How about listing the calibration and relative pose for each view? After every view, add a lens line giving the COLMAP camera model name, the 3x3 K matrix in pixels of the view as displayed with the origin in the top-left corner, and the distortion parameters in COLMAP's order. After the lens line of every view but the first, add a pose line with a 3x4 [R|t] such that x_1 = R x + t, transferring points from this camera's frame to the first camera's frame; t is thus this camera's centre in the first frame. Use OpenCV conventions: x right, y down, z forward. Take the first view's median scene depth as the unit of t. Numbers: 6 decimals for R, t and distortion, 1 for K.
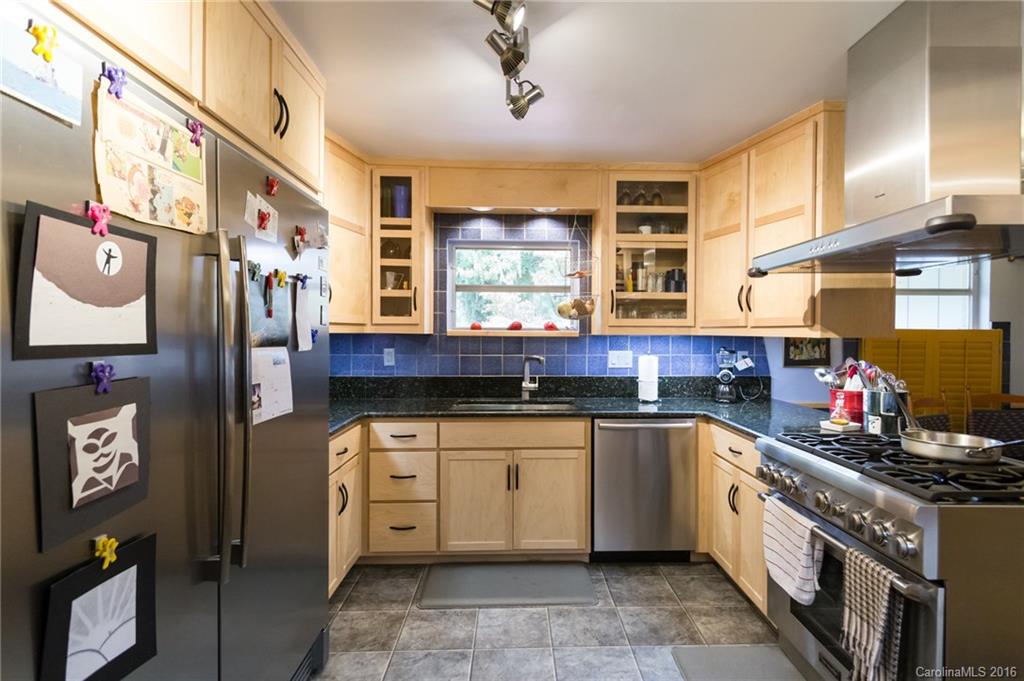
lens RADIAL K [[528.6, 0, 524.0], [0, 528.6, 337.9], [0, 0, 1]] dist [0.001746, 0.000024]
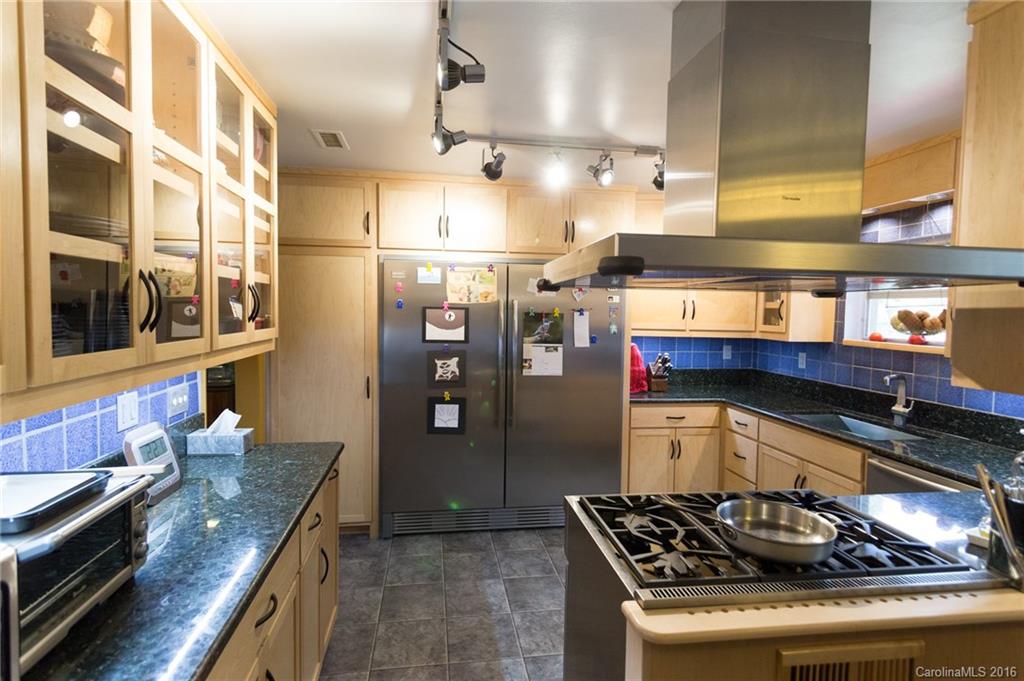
lens RADIAL K [[528.6, 0, 524.0], [0, 528.6, 337.9], [0, 0, 1]] dist [0.001746, 0.000024]
pose [[0.127367, 0.053512, -0.990411, 0.888866], [-0.024726, 0.998405, 0.050764, -0.061810], [0.991547, 0.018023, 0.128487, 0.322789]]
